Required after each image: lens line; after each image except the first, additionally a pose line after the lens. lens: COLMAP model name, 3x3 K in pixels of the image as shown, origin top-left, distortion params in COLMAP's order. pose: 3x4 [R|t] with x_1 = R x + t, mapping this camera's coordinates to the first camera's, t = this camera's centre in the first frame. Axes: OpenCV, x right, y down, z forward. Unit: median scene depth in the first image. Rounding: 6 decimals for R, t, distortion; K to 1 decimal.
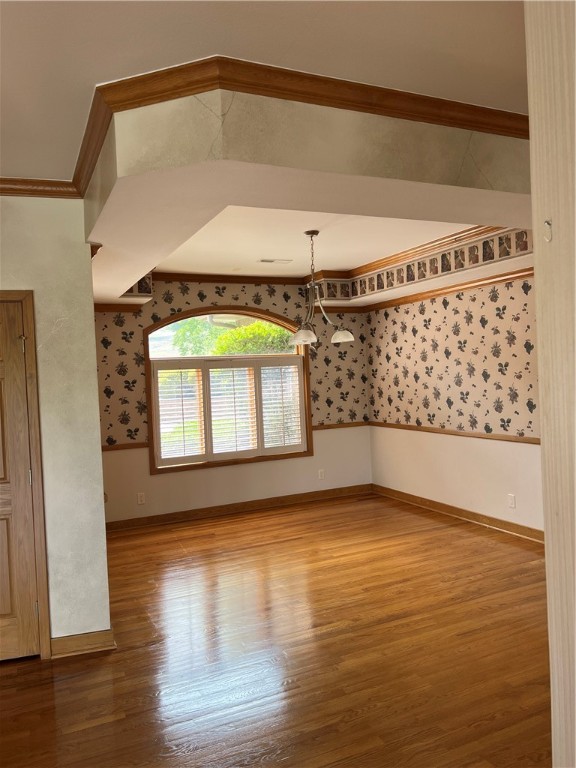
lens RADIAL K [[592.9, 0, 287.7], [0, 592.9, 383.1], [0, 0, 1]] dist [0.050916, -0.032273]
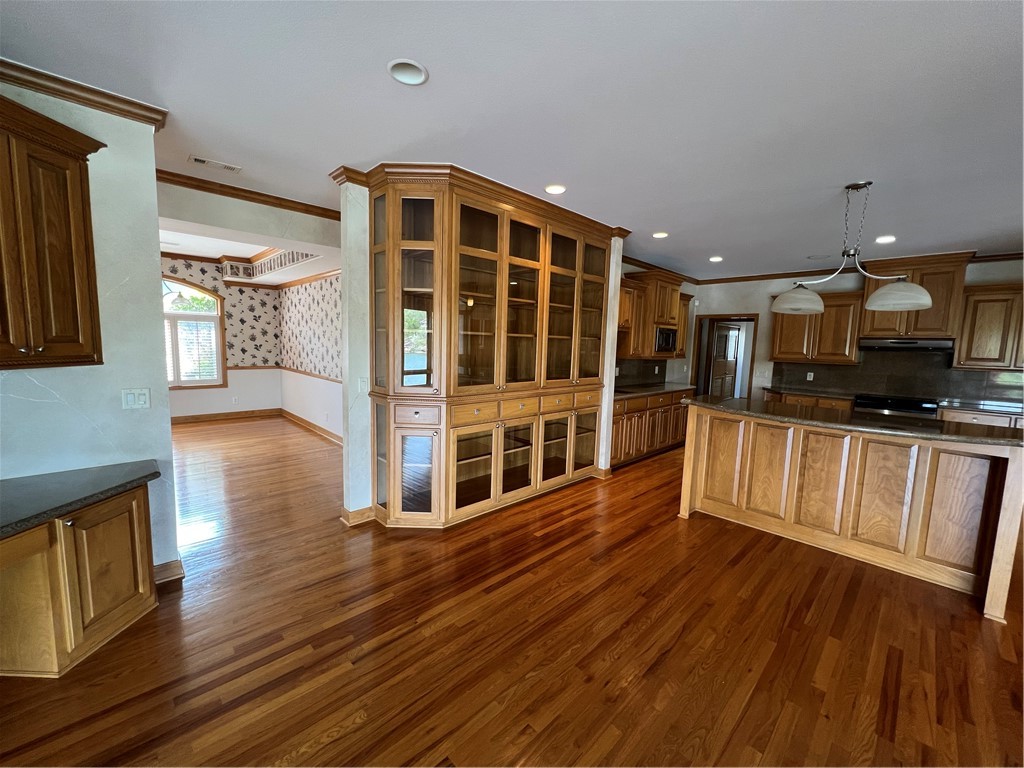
lens RADIAL K [[411.0, 0, 514.6], [0, 411.0, 385.5], [0, 0, 1]] dist [0.000606, -0.000458]
pose [[0.933903, 0.035793, 0.355731, 0.335152], [-0.067495, 0.994735, 0.077109, -0.004780], [-0.351098, -0.096022, 0.931402, -0.156265]]
